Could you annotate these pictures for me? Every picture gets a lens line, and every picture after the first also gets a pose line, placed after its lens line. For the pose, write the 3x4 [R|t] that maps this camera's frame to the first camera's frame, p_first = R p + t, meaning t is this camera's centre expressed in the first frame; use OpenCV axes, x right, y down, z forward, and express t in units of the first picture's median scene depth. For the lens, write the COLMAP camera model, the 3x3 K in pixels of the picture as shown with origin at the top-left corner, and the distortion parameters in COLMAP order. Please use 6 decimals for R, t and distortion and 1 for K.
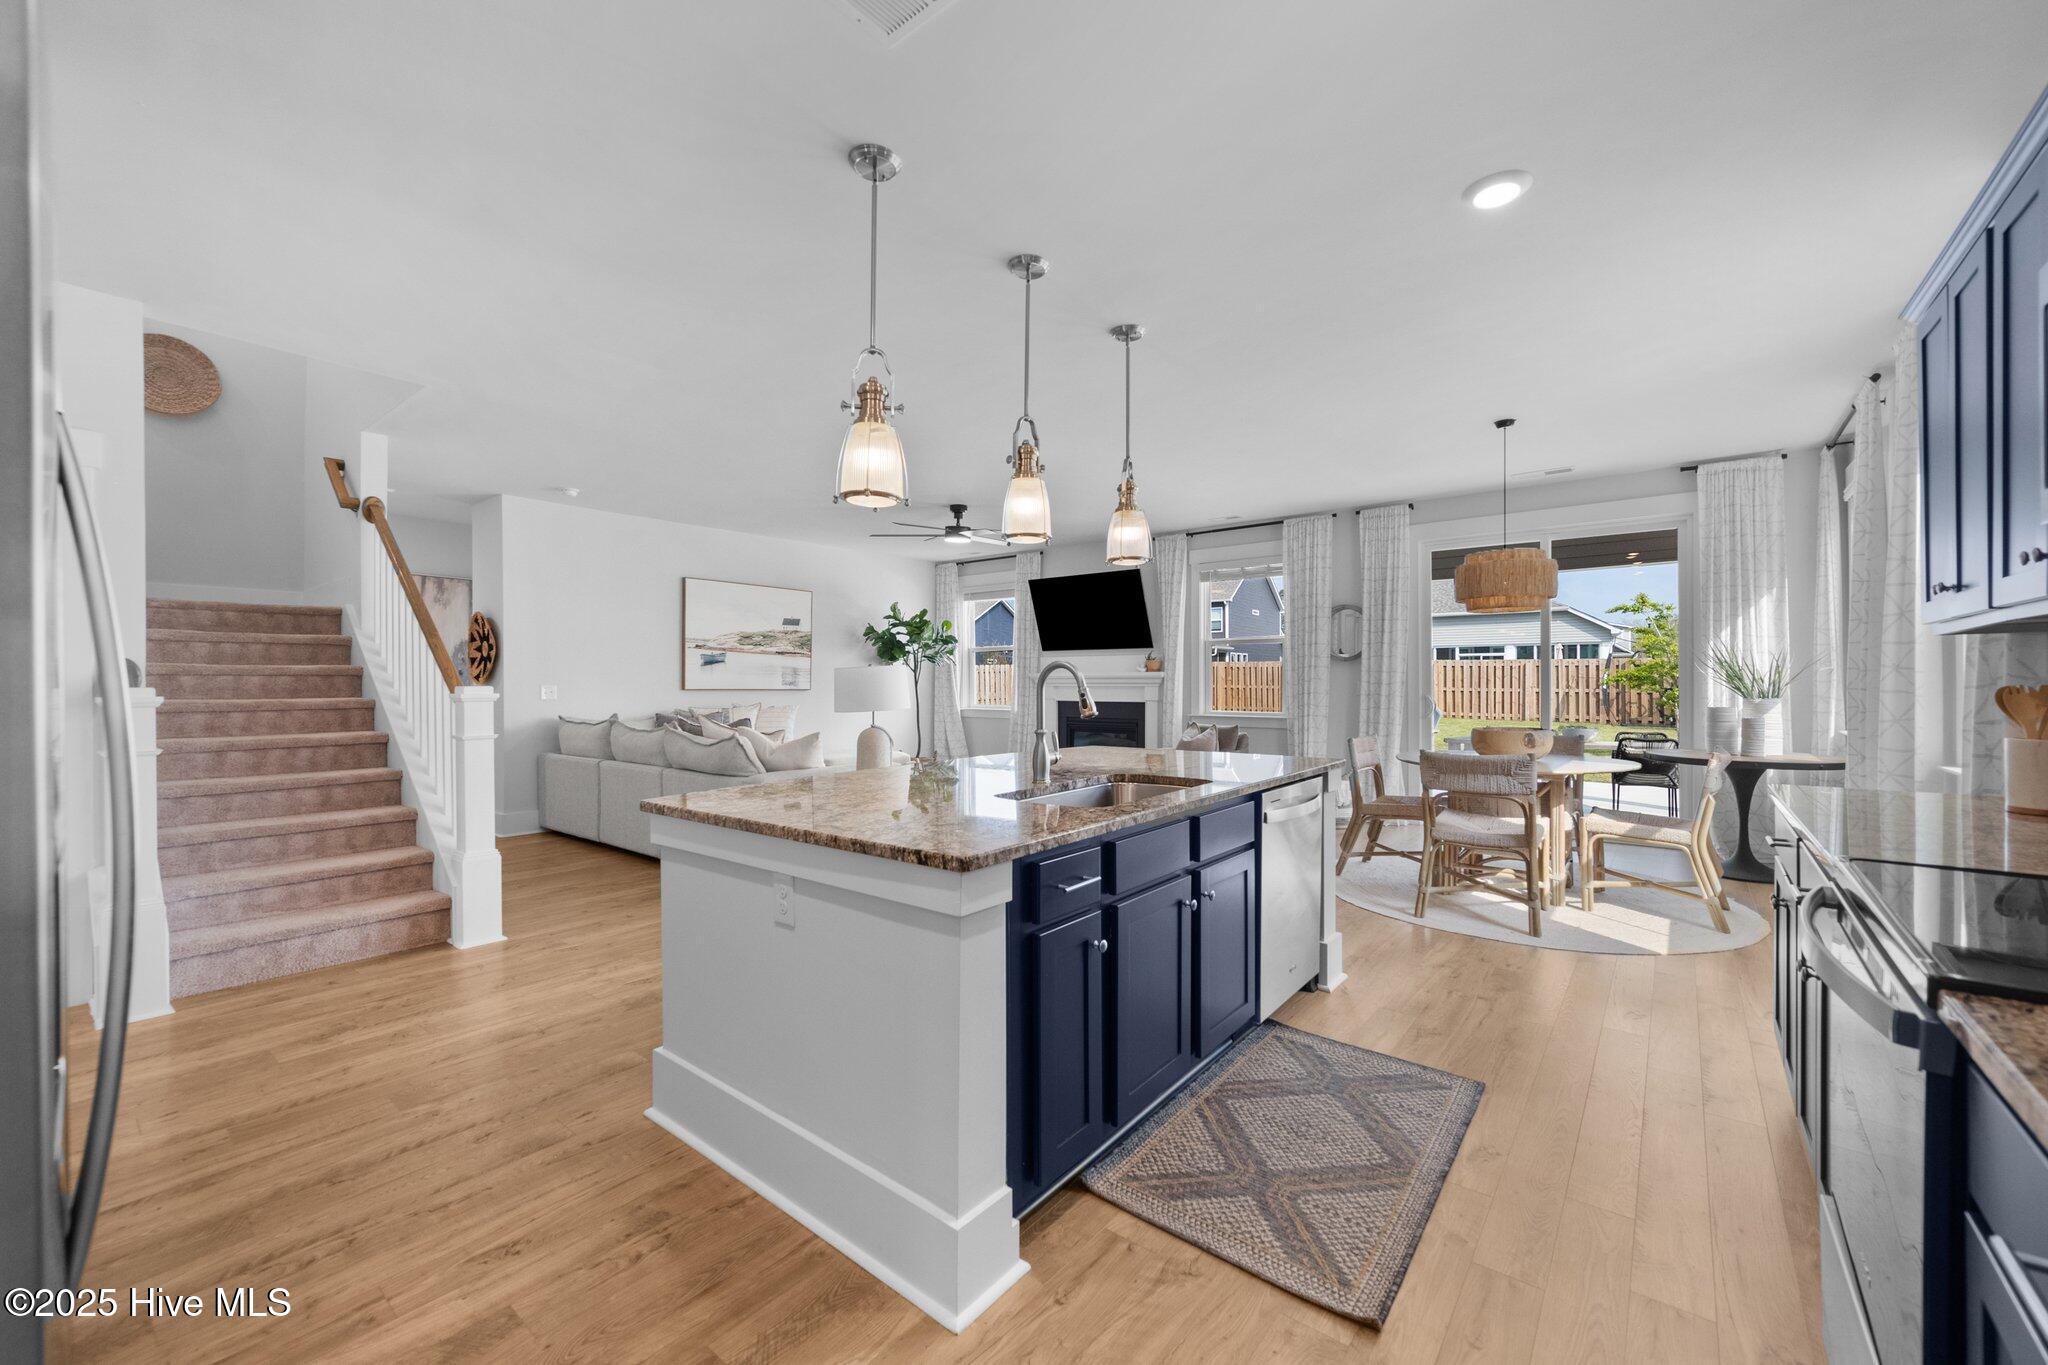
lens RADIAL K [[827.6, 0, 1033.3], [0, 827.6, 687.6], [0, 0, 1]] dist [0.001826, -0.000637]
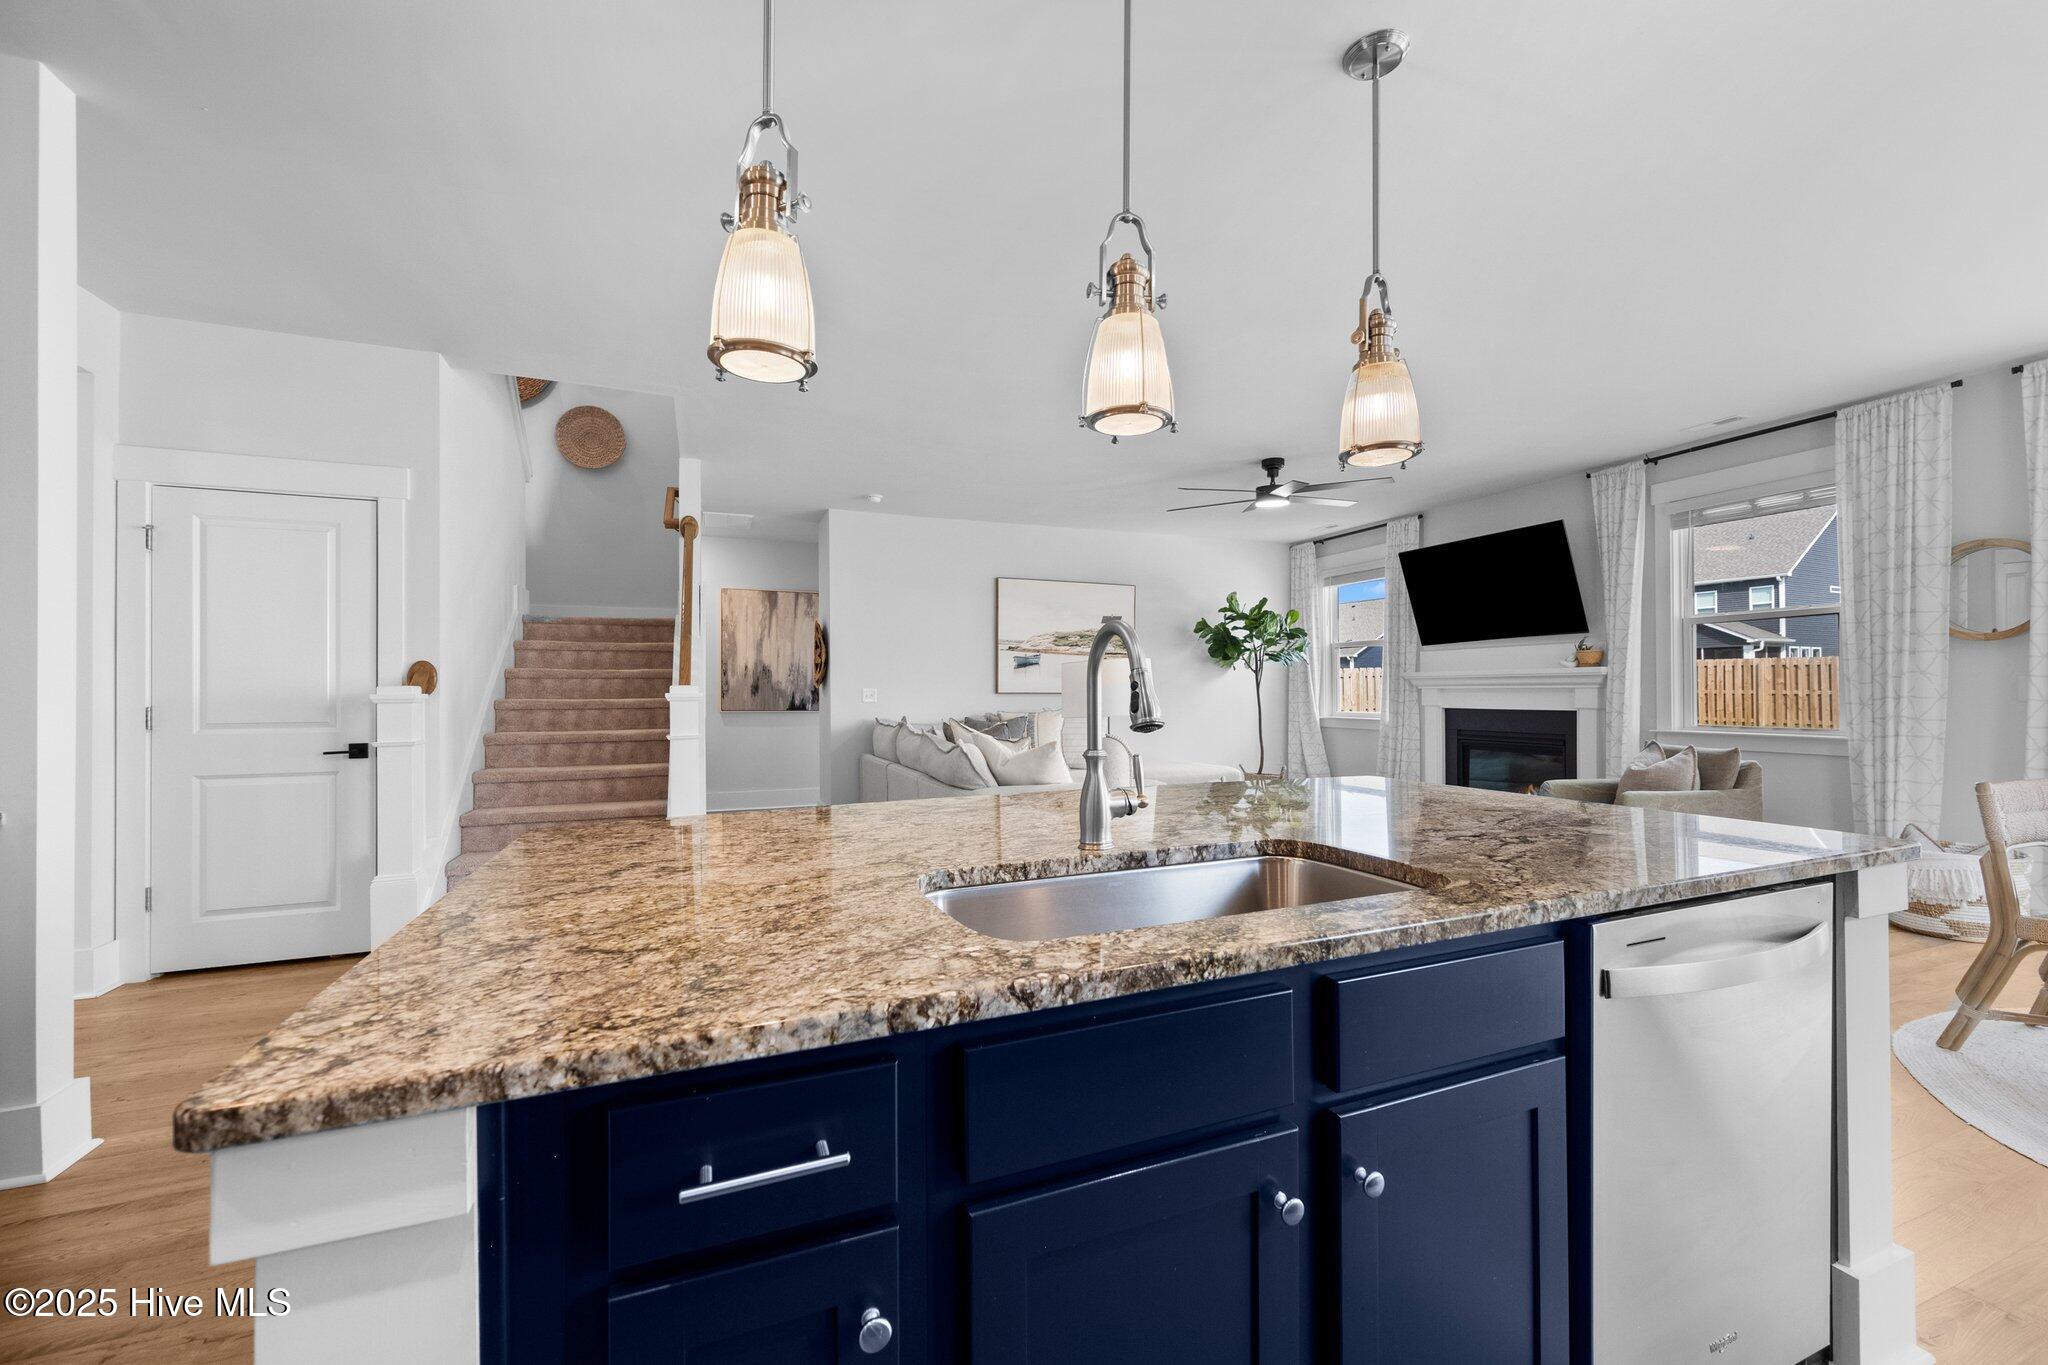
lens RADIAL K [[827.6, 0, 1011.0], [0, 827.6, 687.0], [0, 0, 1]] dist [0.001826, -0.000637]
pose [[0.865151, -0.004890, -0.501488, 0.080626], [-0.000226, 0.999949, -0.010142, 0.005123], [0.501512, 0.008888, 0.865105, 0.172315]]
